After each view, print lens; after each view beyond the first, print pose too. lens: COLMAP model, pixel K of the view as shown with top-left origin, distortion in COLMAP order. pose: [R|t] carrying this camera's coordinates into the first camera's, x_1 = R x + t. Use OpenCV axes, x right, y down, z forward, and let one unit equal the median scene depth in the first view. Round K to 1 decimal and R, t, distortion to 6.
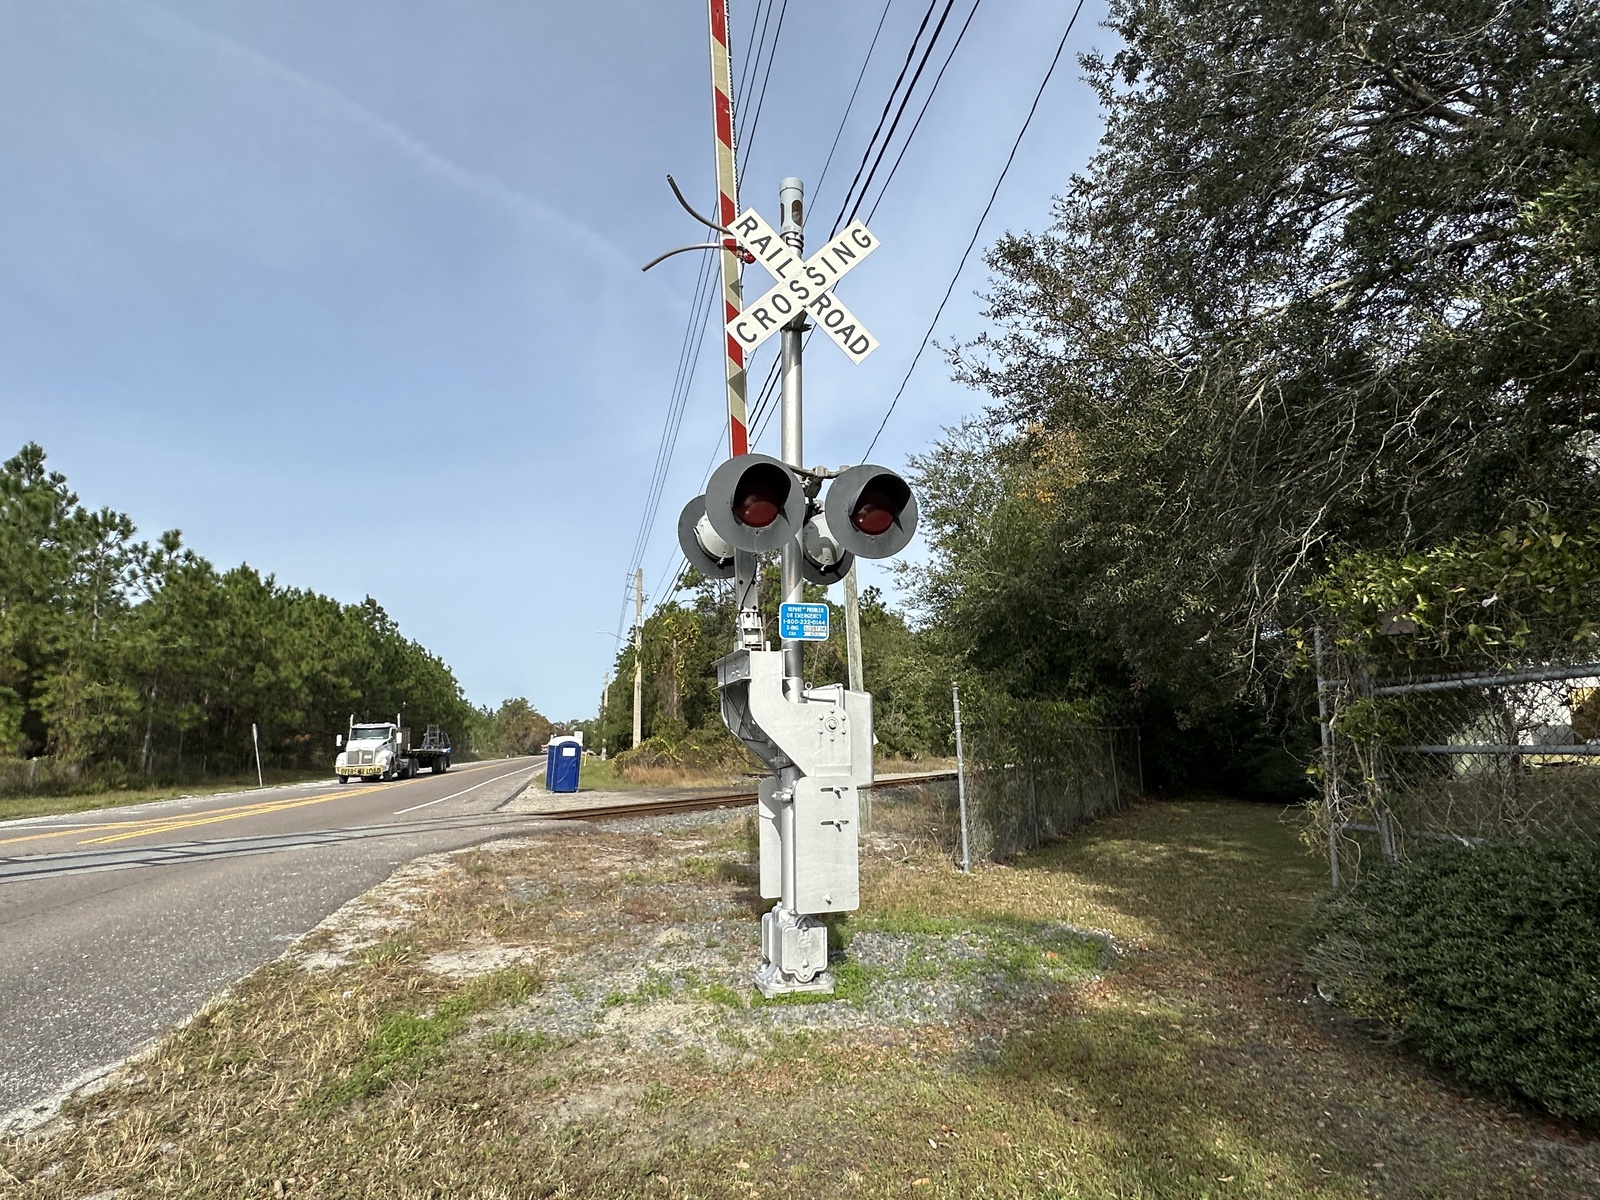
lens RADIAL K [[902.4, 0, 803.3], [0, 902.4, 599.3], [0, 0, 1]] dist [0.002341, 0.000345]
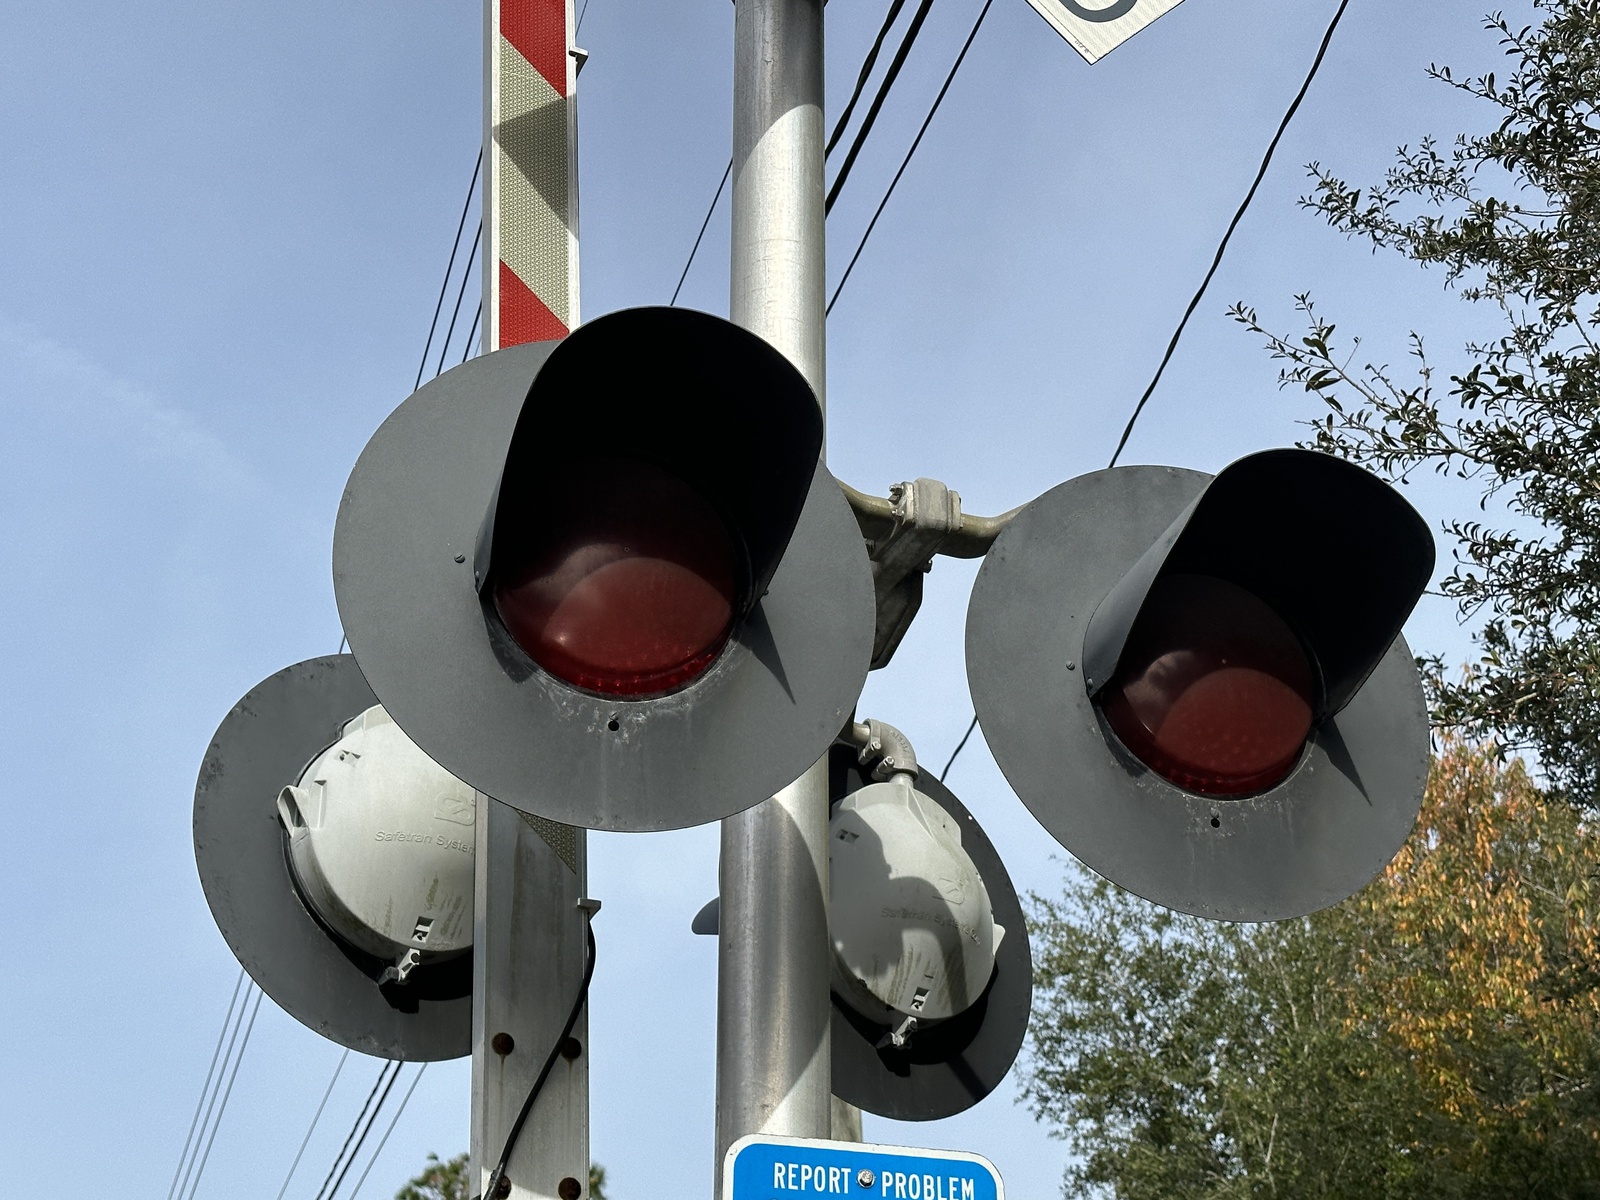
lens RADIAL K [[2343.6, 0, 800.4], [0, 2343.6, 596.7], [0, 0, 1]] dist [0.097411, 0.000000]
pose [[0.997963, 0.038099, 0.051173, -0.033304], [-0.020206, 0.949568, -0.312909, 0.040563], [-0.060514, 0.311237, 0.948404, 0.471117]]
